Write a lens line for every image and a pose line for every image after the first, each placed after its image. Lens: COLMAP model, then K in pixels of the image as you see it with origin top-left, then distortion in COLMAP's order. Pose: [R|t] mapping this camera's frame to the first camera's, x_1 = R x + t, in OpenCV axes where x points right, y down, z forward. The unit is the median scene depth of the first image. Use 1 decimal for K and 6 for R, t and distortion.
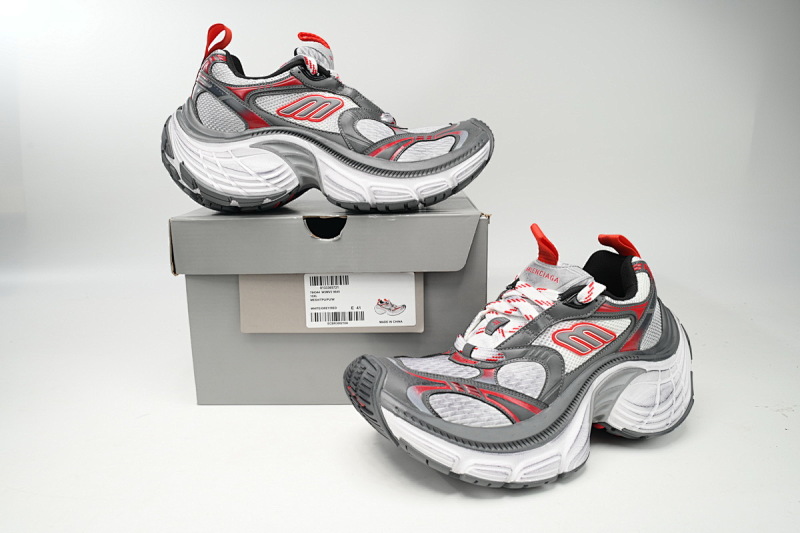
lens RADIAL K [[646.7, 0, 399.7], [0, 646.7, 266.7], [0, 0, 1]] dist [0.009332, 0.008746]
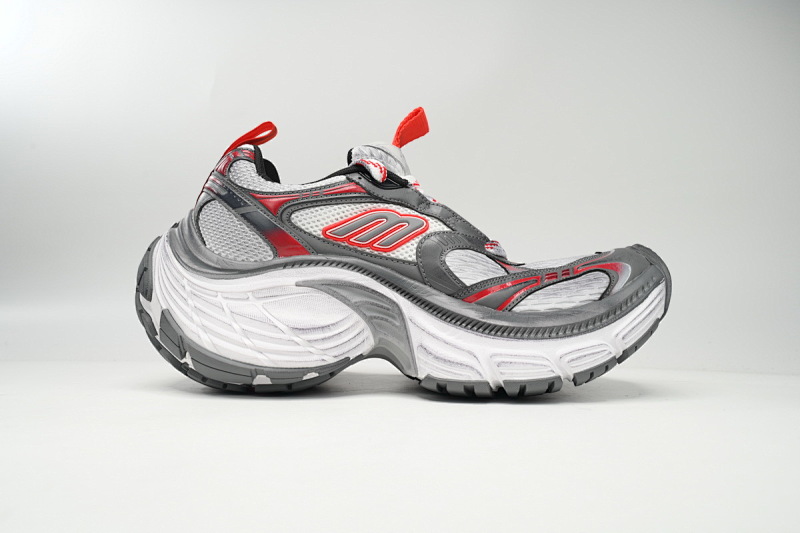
lens RADIAL K [[688.6, 0, 400.7], [0, 688.6, 265.7], [0, 0, 1]] dist [-0.148352, -0.002115]
pose [[0.999342, 0.002148, -0.036208, -0.095124], [-0.011379, 0.966414, -0.256738, -0.040392], [0.034441, 0.256981, 0.965803, 0.377776]]
